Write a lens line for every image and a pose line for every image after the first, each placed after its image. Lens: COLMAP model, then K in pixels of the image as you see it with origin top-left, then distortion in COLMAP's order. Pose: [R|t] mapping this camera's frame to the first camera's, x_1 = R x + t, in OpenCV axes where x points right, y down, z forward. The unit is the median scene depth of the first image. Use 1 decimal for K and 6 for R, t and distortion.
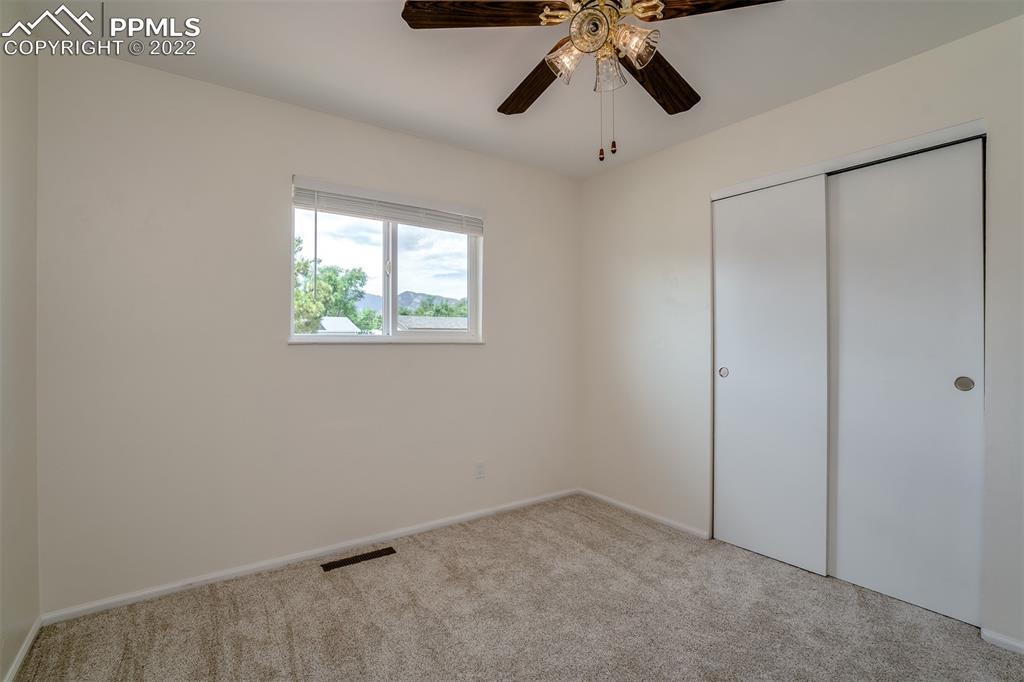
lens RADIAL K [[478.6, 0, 513.3], [0, 478.6, 340.7], [0, 0, 1]] dist [-0.054616, 0.019257]
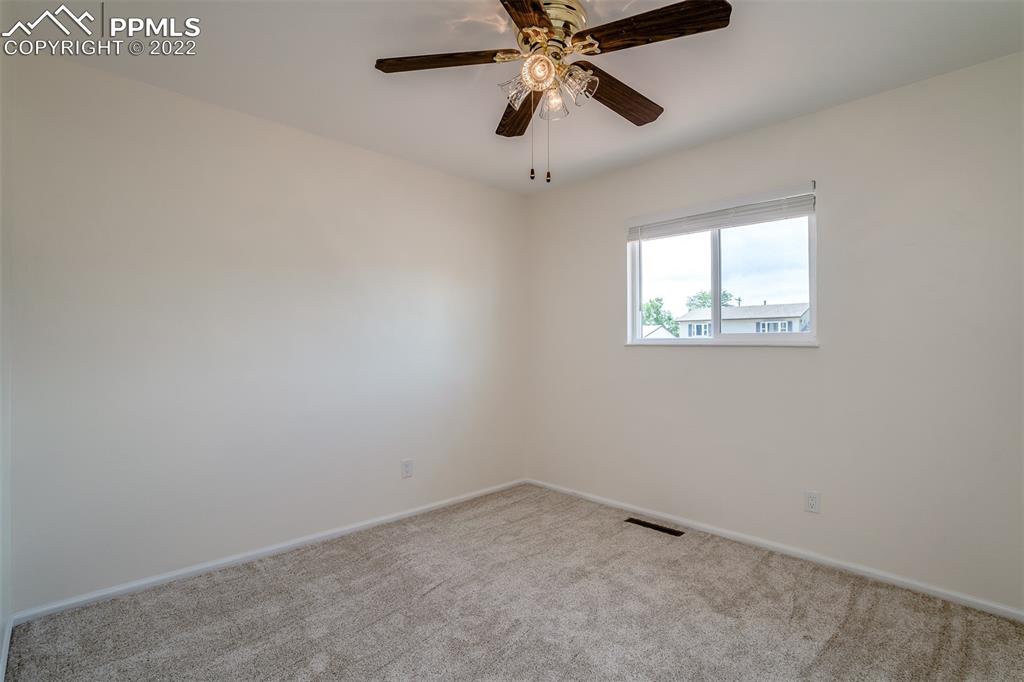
lens RADIAL K [[478.6, 0, 513.3], [0, 478.6, 340.7], [0, 0, 1]] dist [-0.054616, 0.019257]
pose [[0.148570, -0.002896, -0.988898, 0.721474], [0.000531, 0.999996, -0.002849, -0.003395], [0.988902, -0.000102, 0.148570, 0.423652]]
